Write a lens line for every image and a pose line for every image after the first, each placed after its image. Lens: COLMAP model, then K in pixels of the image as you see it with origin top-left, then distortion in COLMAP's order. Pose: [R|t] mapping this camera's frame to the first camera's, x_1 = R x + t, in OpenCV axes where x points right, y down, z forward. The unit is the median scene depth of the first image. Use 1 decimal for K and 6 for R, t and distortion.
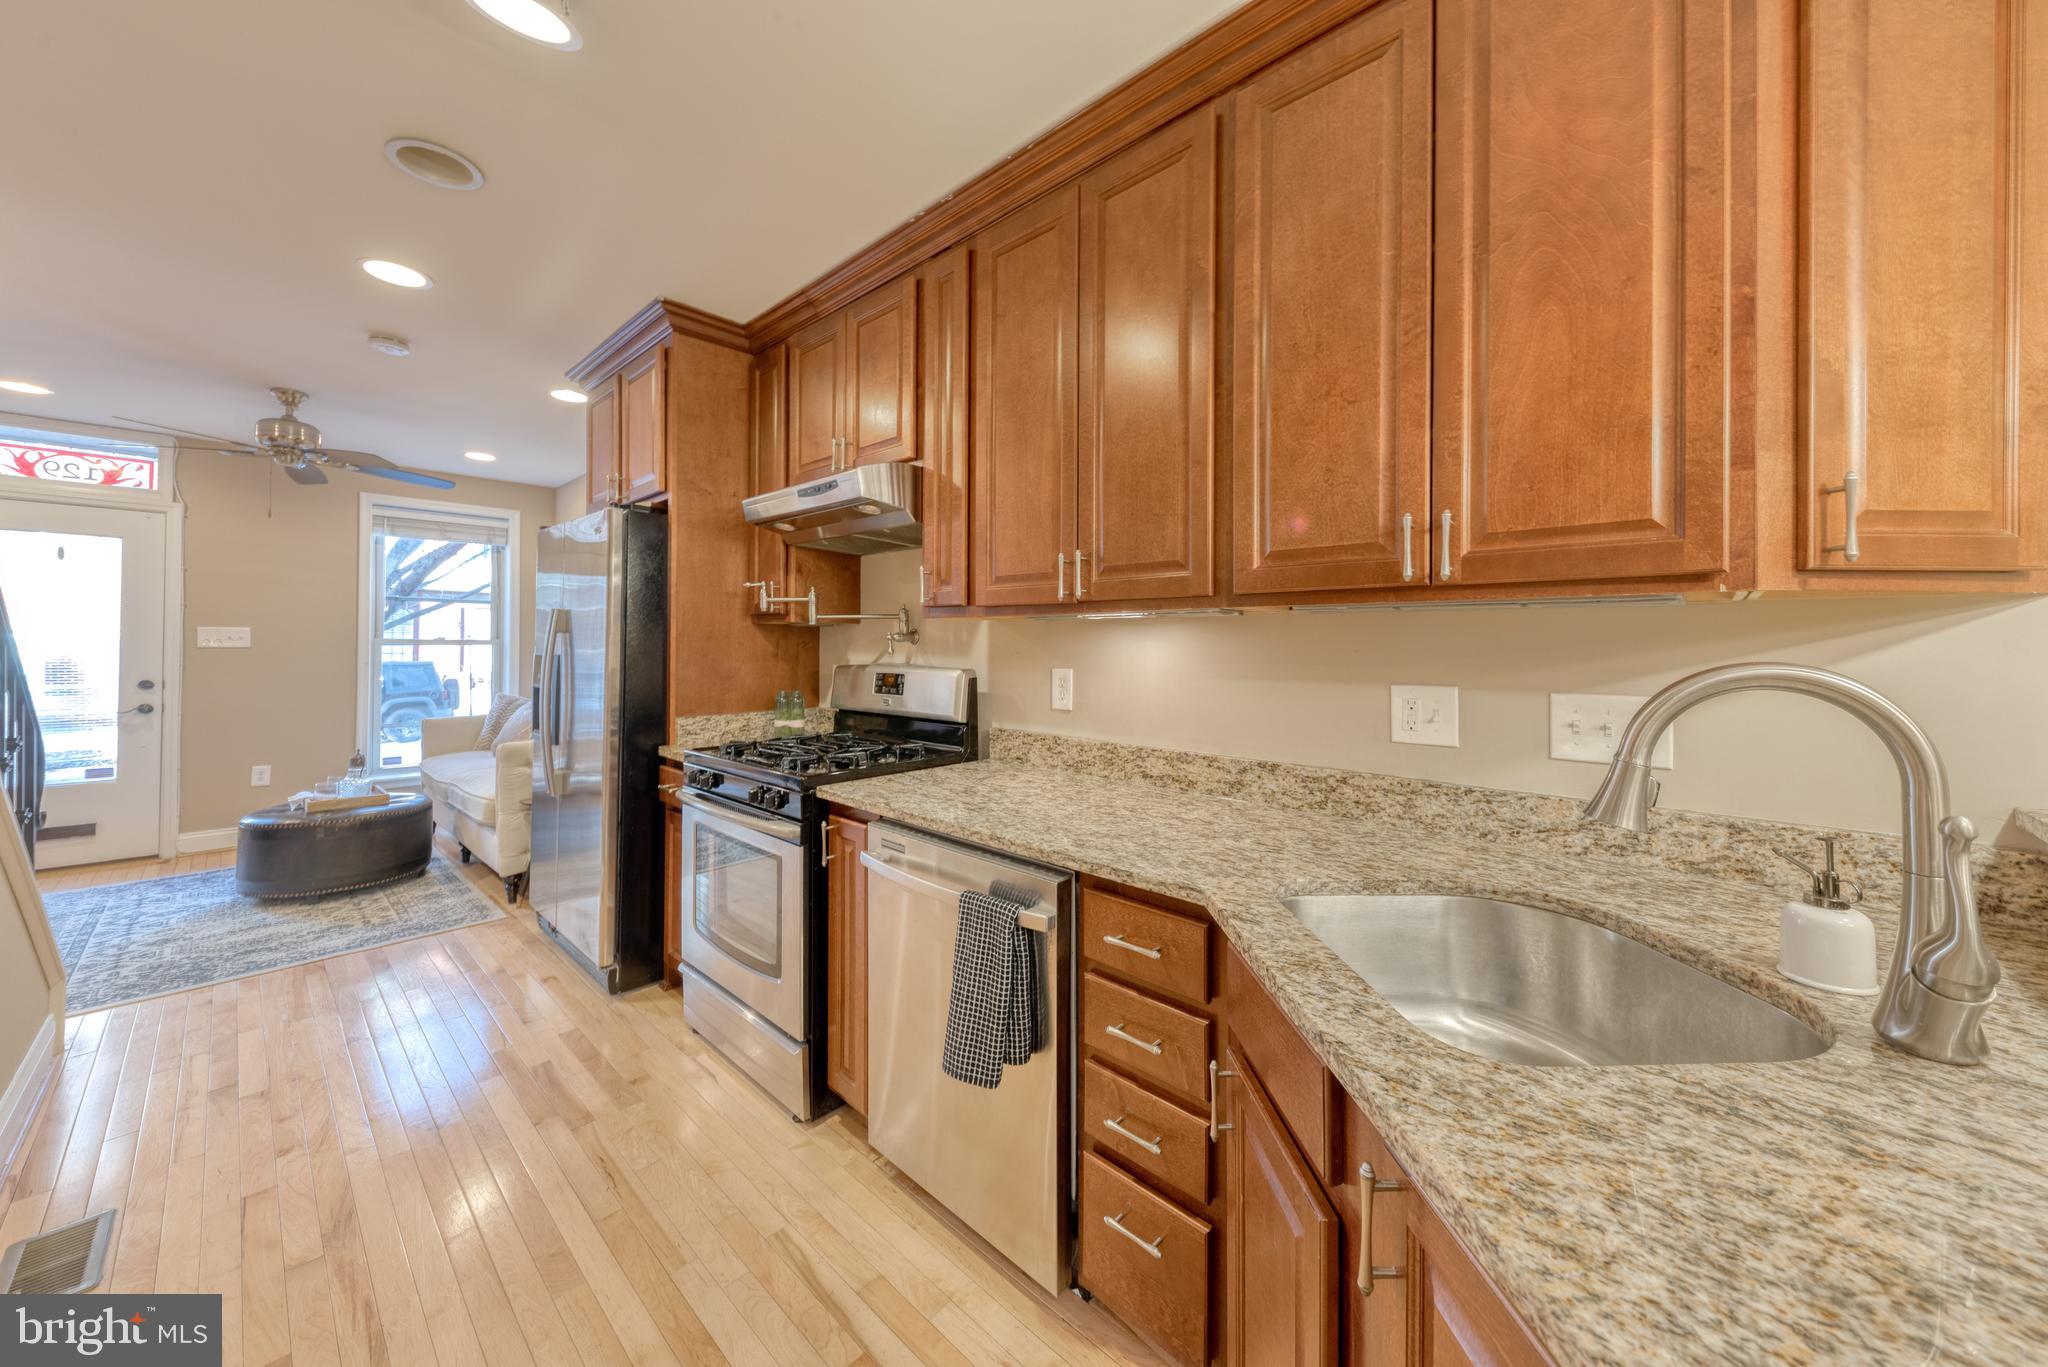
lens RADIAL K [[715.5, 0, 1028.6], [0, 715.5, 641.9], [0, 0, 1]] dist [0.000229, 0.000078]
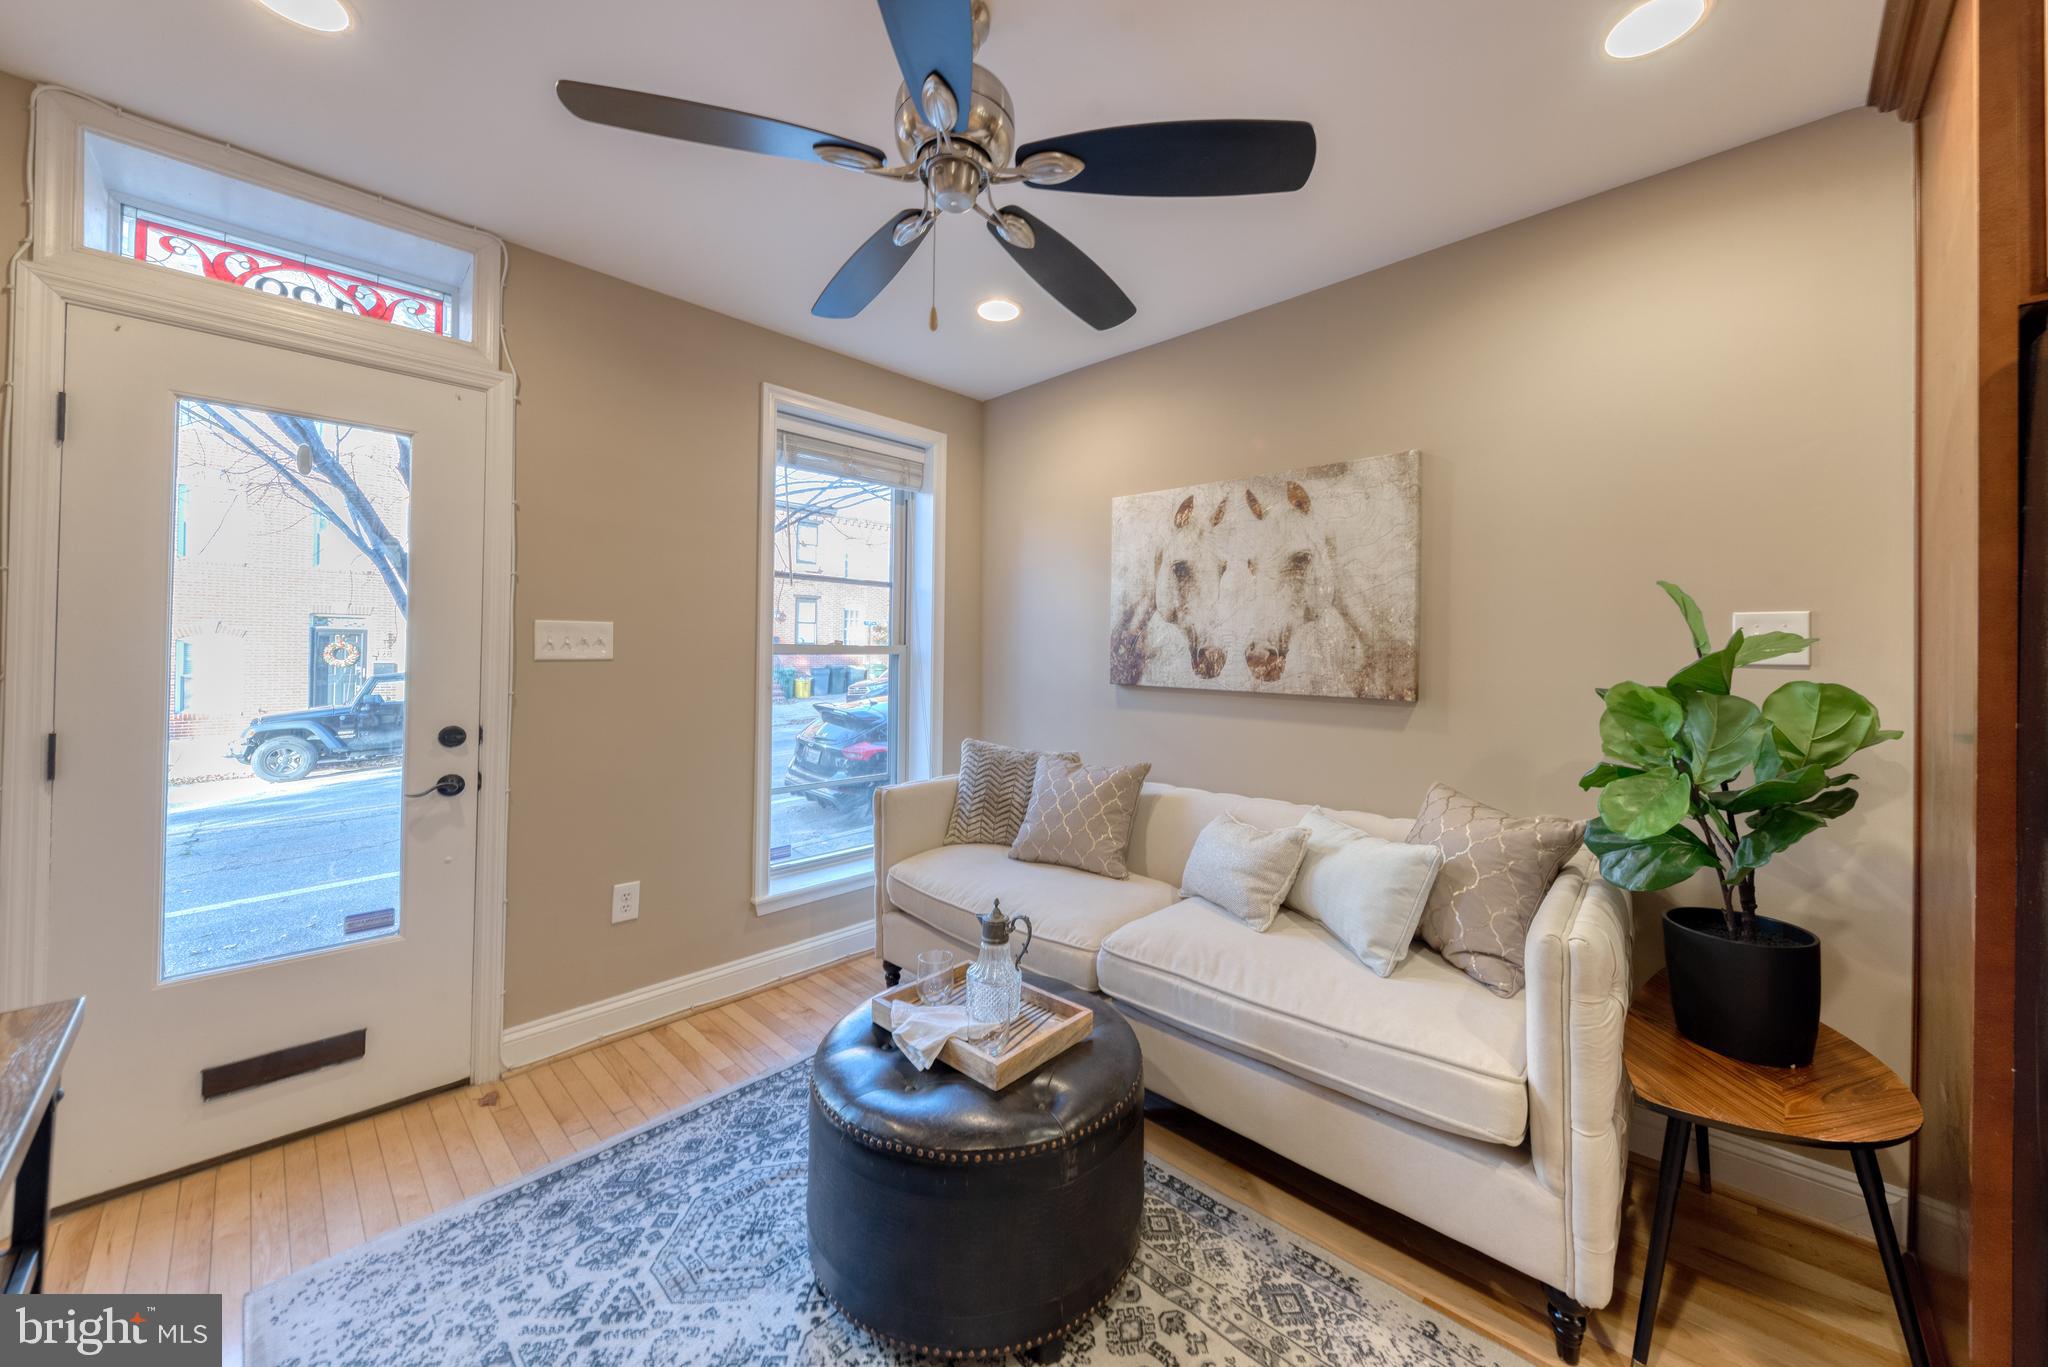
lens RADIAL K [[726.4, 0, 1032.0], [0, 726.4, 648.6], [0, 0, 1]] dist [0.001200, -0.000208]
pose [[0.999811, 0.003753, -0.019098, -0.811148], [-0.003670, 0.999984, 0.004370, -0.004346], [0.019114, -0.004299, 0.999808, 0.497843]]
